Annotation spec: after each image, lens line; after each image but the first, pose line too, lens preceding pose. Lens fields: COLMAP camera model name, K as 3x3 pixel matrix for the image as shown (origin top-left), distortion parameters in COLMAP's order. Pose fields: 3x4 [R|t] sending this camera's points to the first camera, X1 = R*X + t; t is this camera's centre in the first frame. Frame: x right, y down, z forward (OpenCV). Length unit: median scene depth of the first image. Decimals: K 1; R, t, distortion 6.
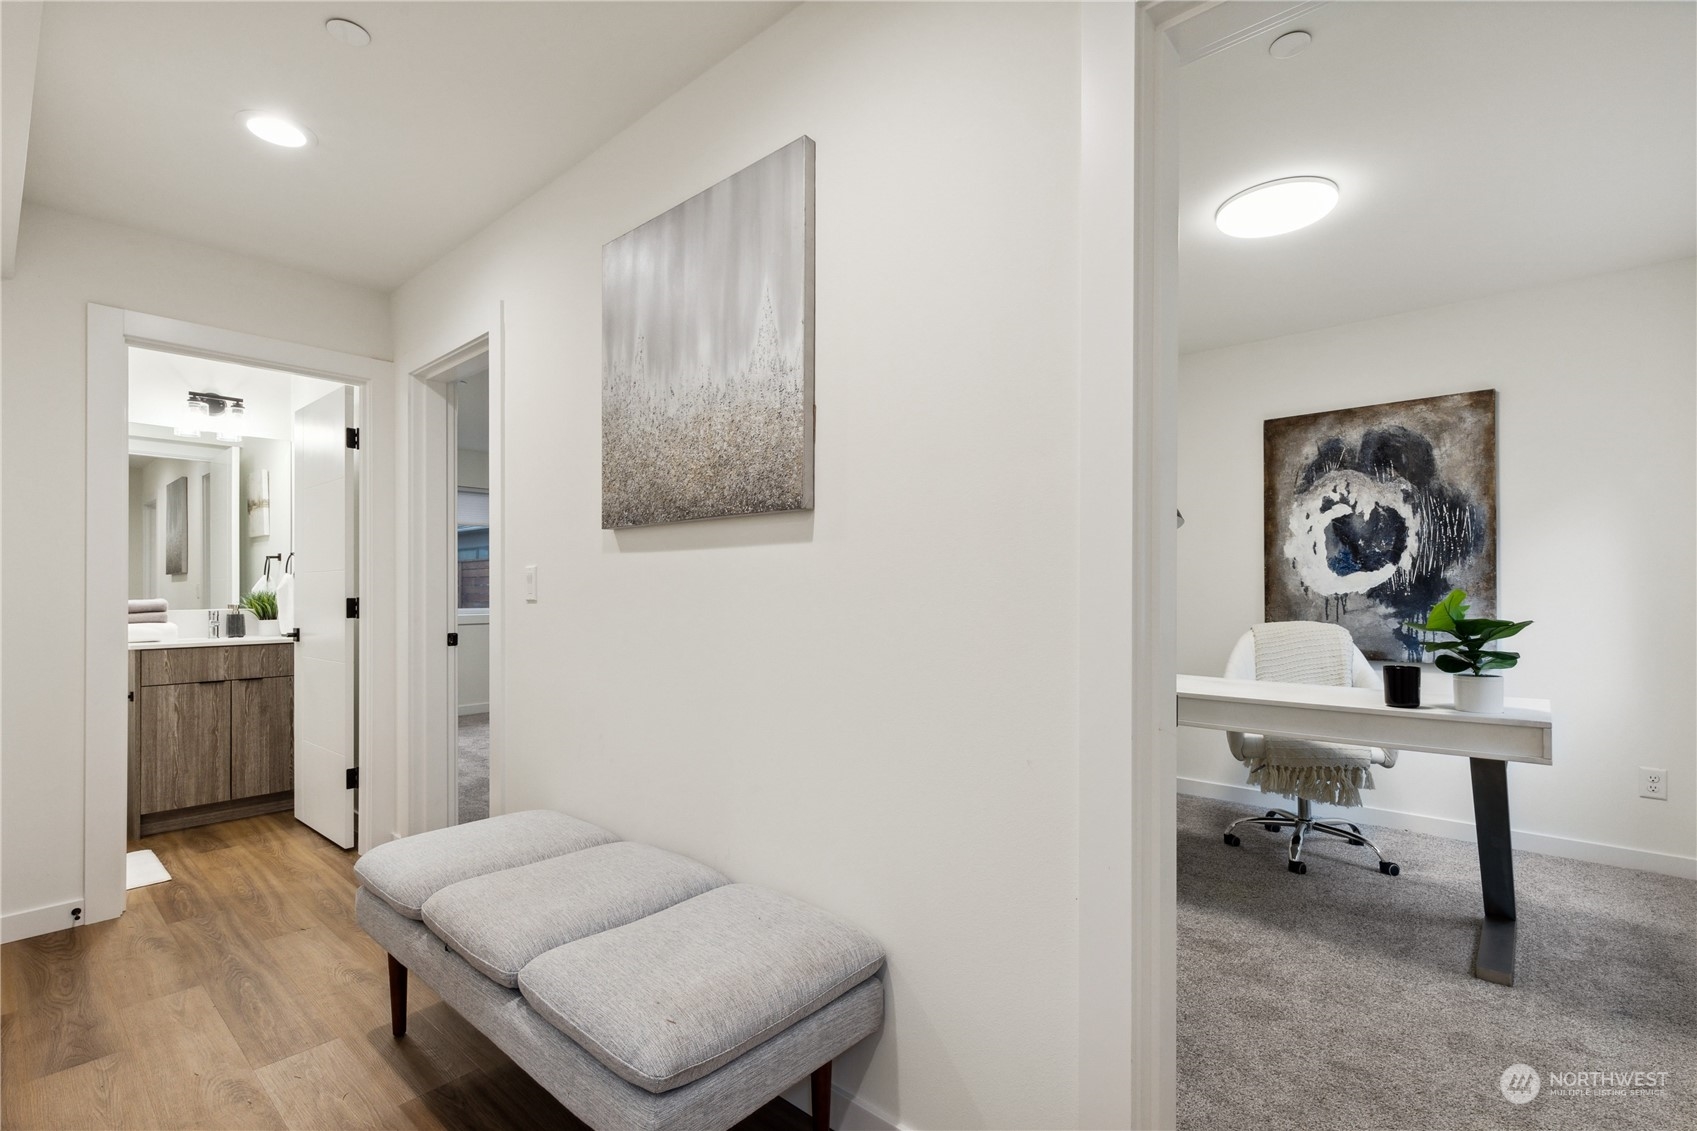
lens RADIAL K [[772.2, 0, 853.2], [0, 772.2, 584.8], [0, 0, 1]] dist [0.007515, -0.000038]
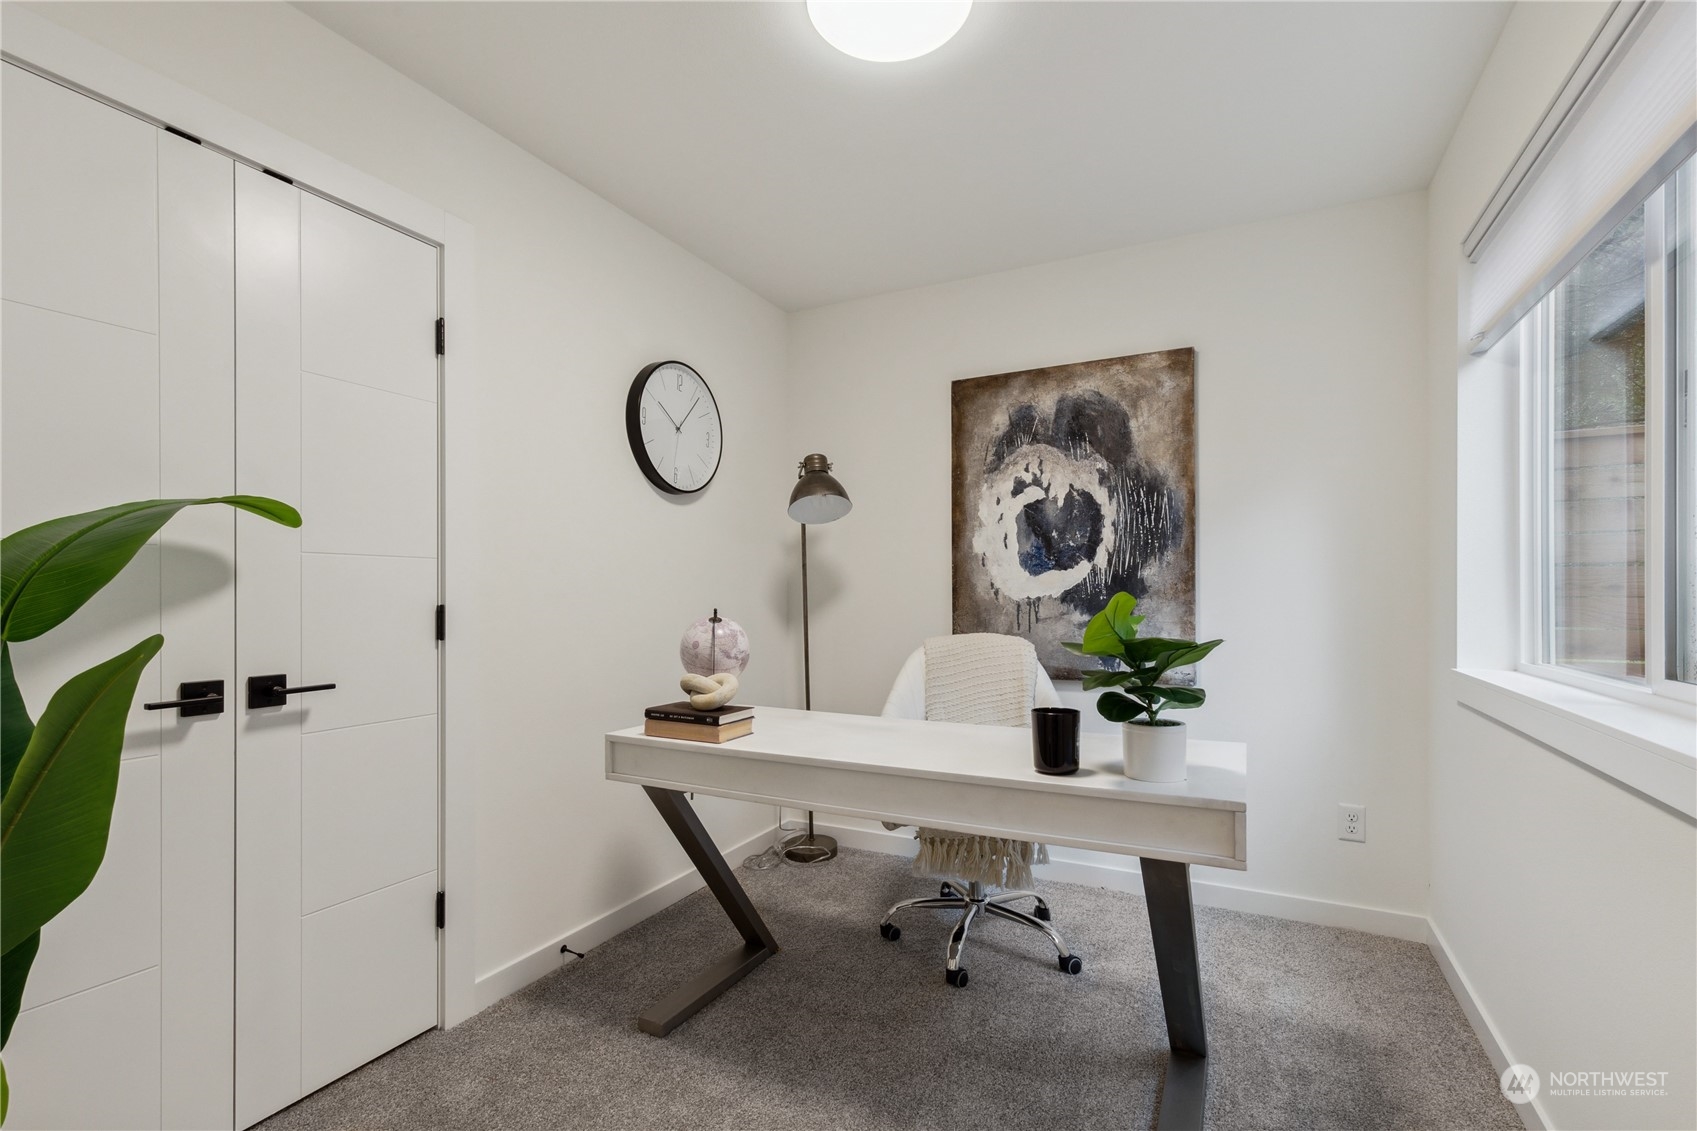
lens RADIAL K [[774.3, 0, 848.4], [0, 774.3, 593.1], [0, 0, 1]] dist [0.009146, -0.000426]
pose [[0.969190, -0.003708, 0.246287, 0.260578], [0.002326, 0.999980, 0.005900, 0.001638], [-0.246304, -0.005145, 0.969179, 0.283607]]
